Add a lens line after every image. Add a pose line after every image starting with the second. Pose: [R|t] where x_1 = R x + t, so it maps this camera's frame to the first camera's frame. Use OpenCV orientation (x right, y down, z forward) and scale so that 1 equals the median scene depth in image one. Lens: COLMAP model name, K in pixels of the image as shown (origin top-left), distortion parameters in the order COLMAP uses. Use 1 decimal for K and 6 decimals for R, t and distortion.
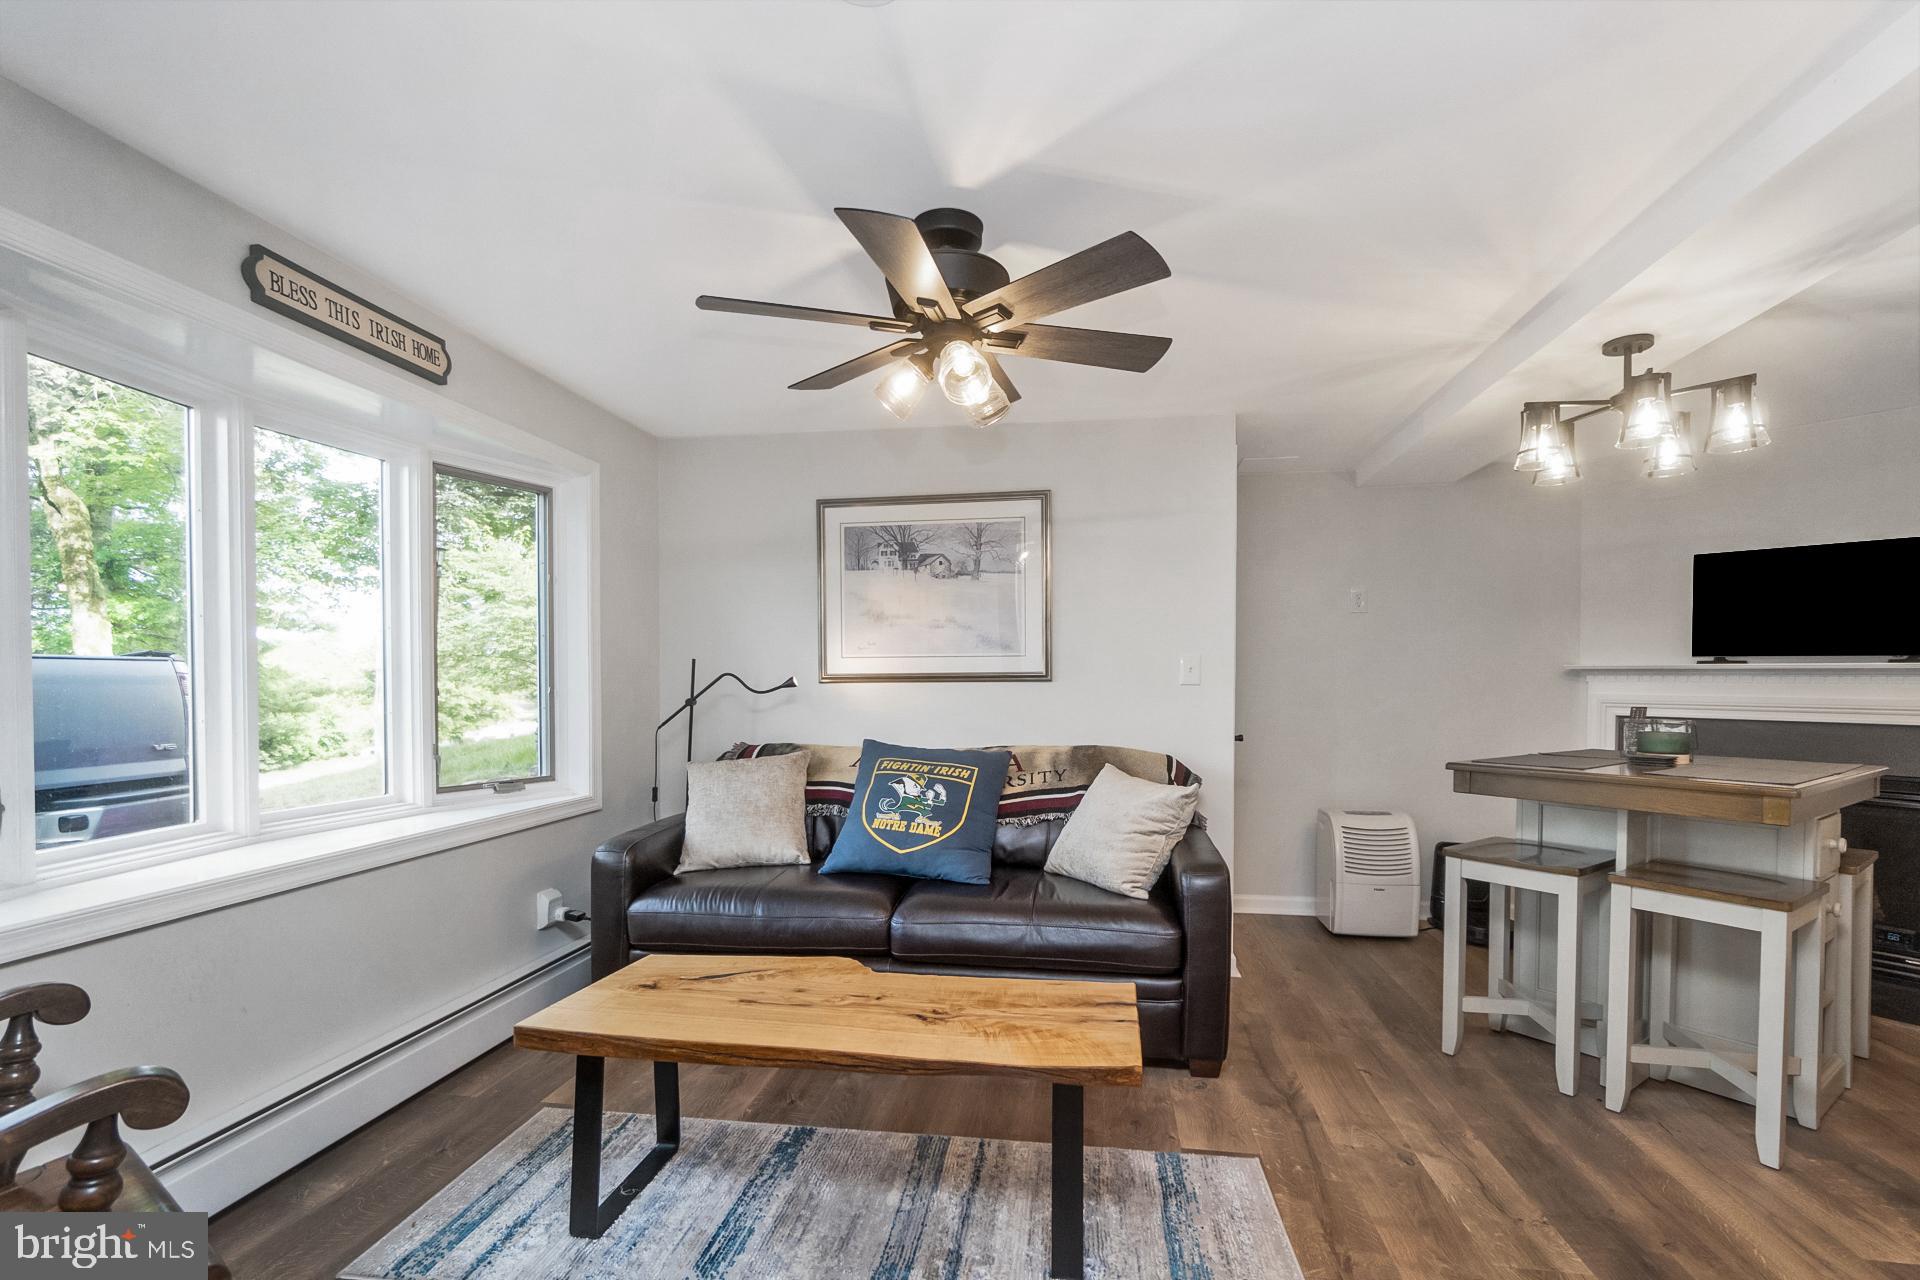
lens RADIAL K [[862.8, 0, 974.0], [0, 862.8, 693.7], [0, 0, 1]] dist [-0.002206, -0.000180]
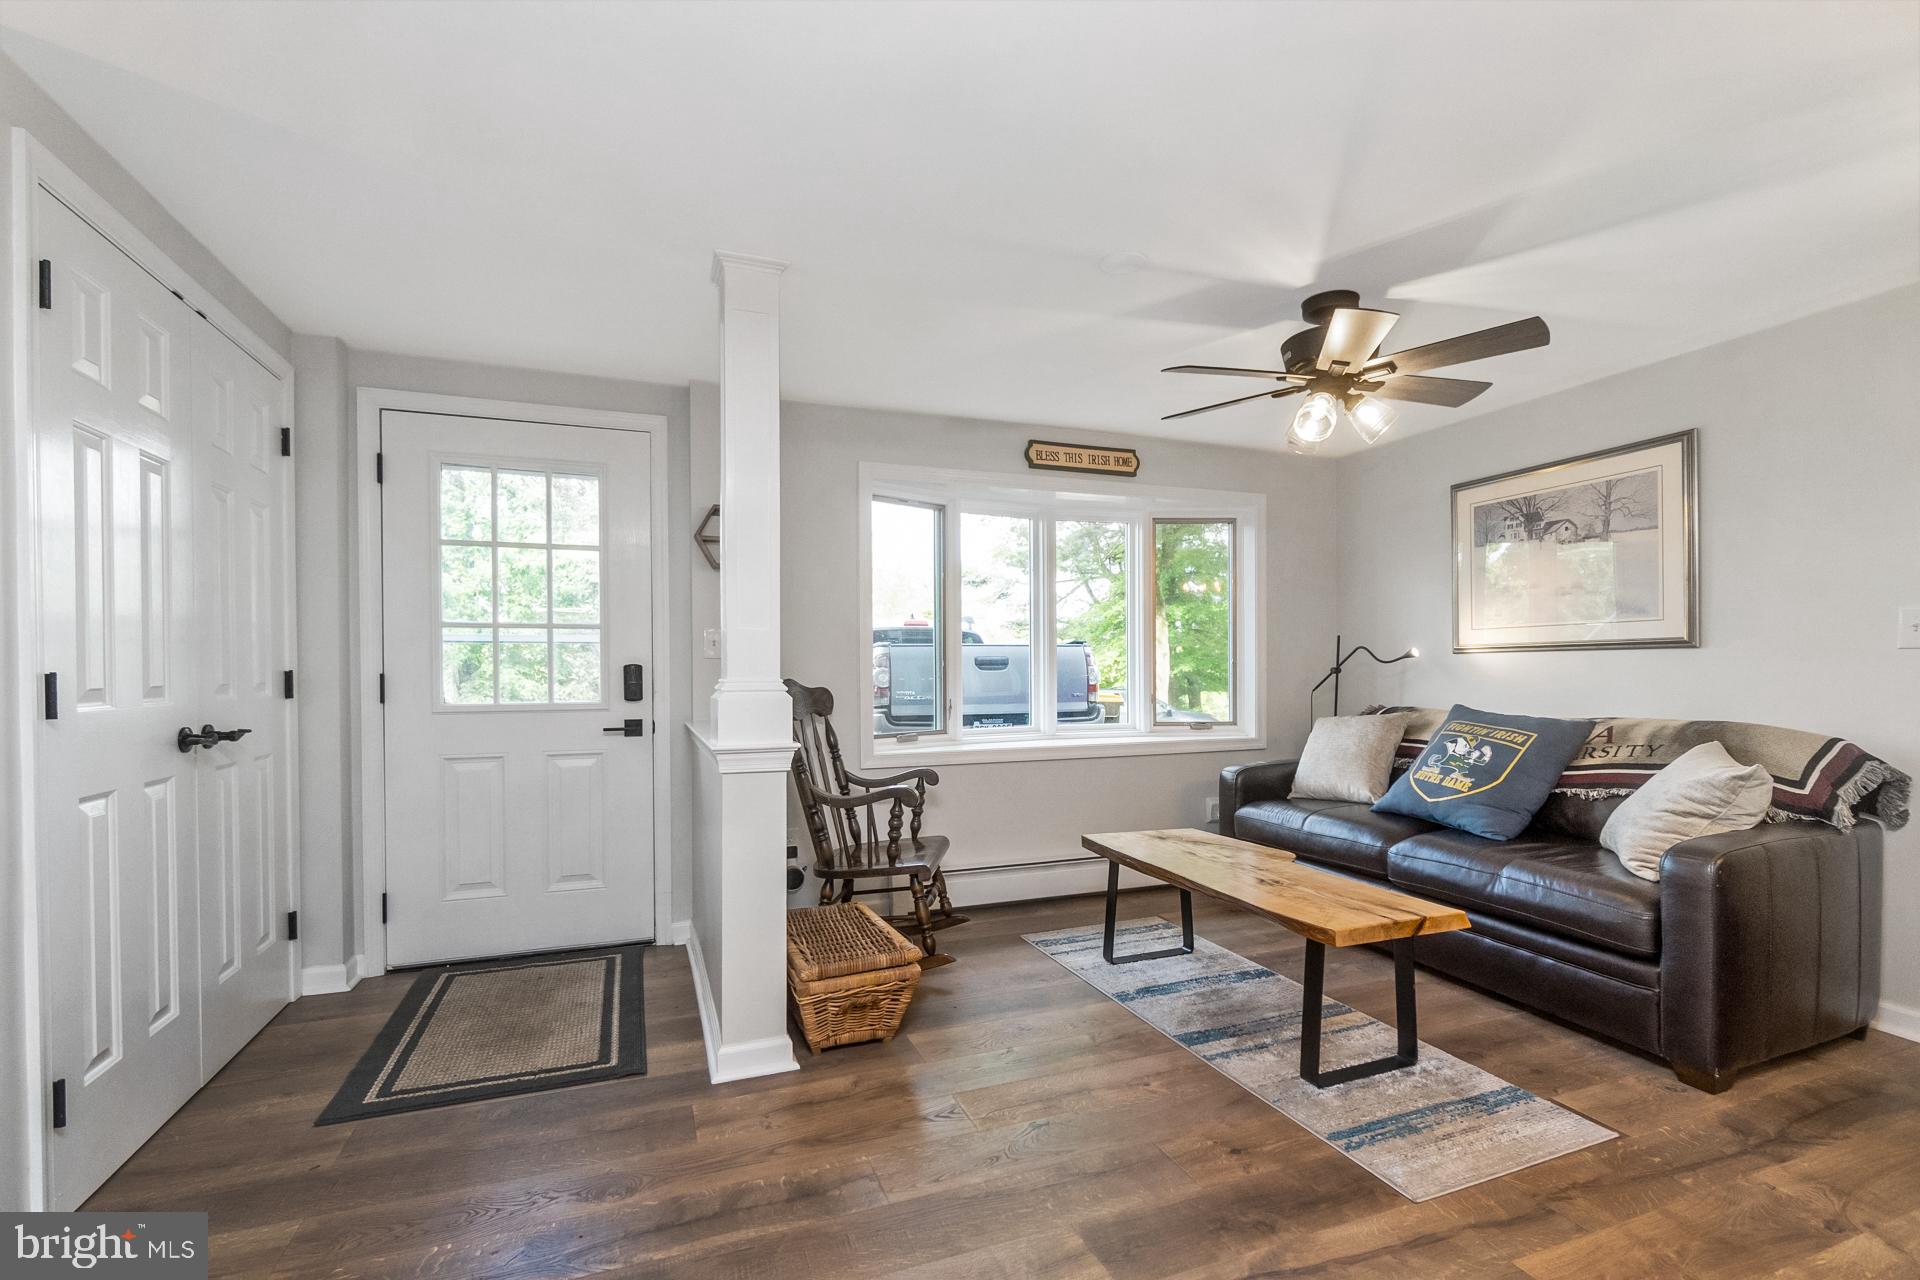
lens RADIAL K [[862.8, 0, 966.5], [0, 862.8, 675.3], [0, 0, 1]] dist [-0.002206, -0.000180]
pose [[0.486796, 0.007593, -0.873483, 0.609696], [-0.006466, 0.999966, 0.005089, 0.017406], [0.873492, 0.003170, 0.486828, -0.084286]]
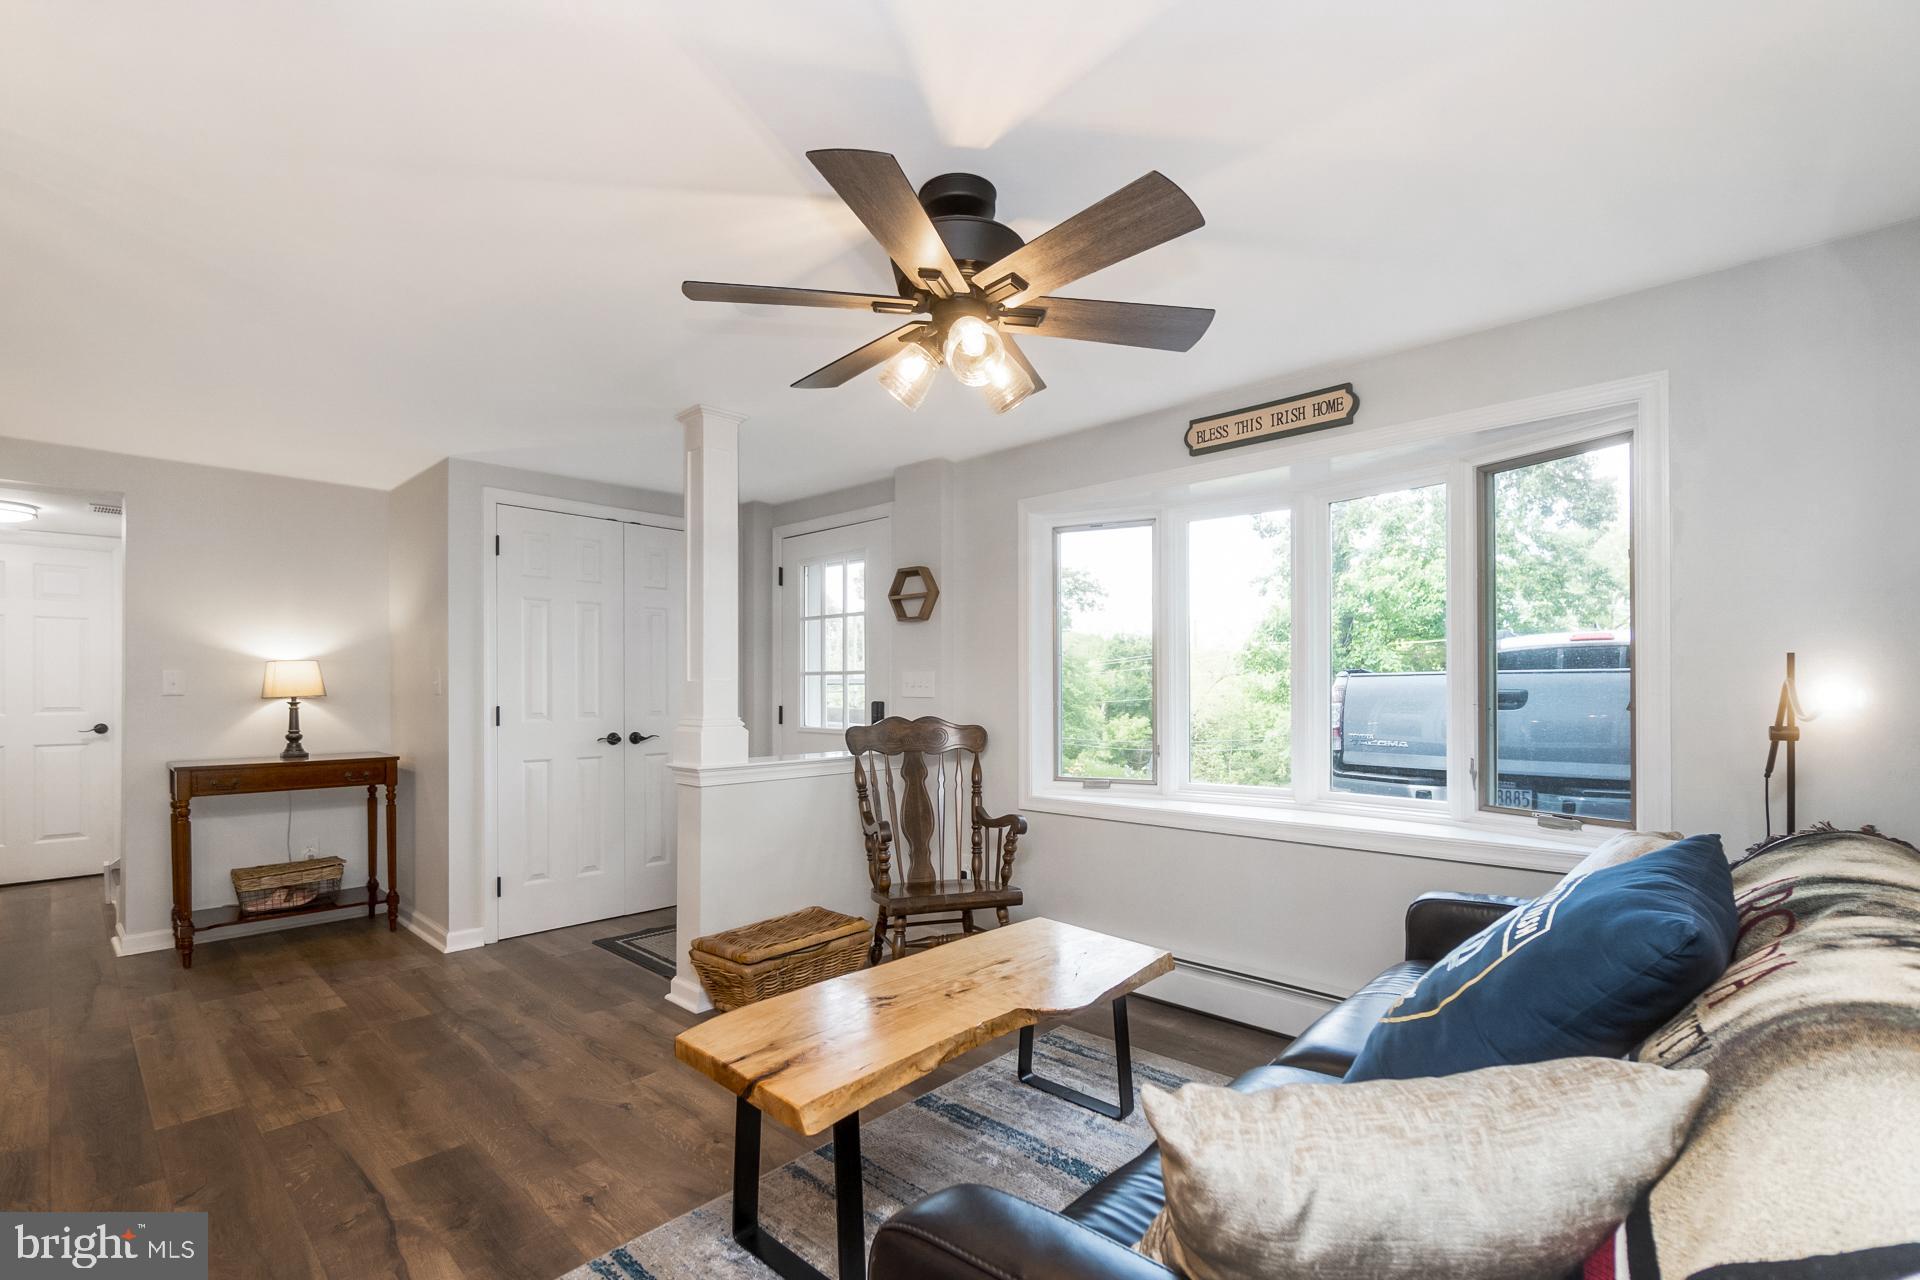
lens RADIAL K [[862.8, 0, 954.2], [0, 862.8, 696.9], [0, 0, 1]] dist [-0.002206, -0.000180]
pose [[-0.578805, 0.005591, -0.815447, 0.508051], [-0.009561, 0.999861, 0.013642, -0.018473], [0.815410, 0.015693, -0.578672, 1.094711]]
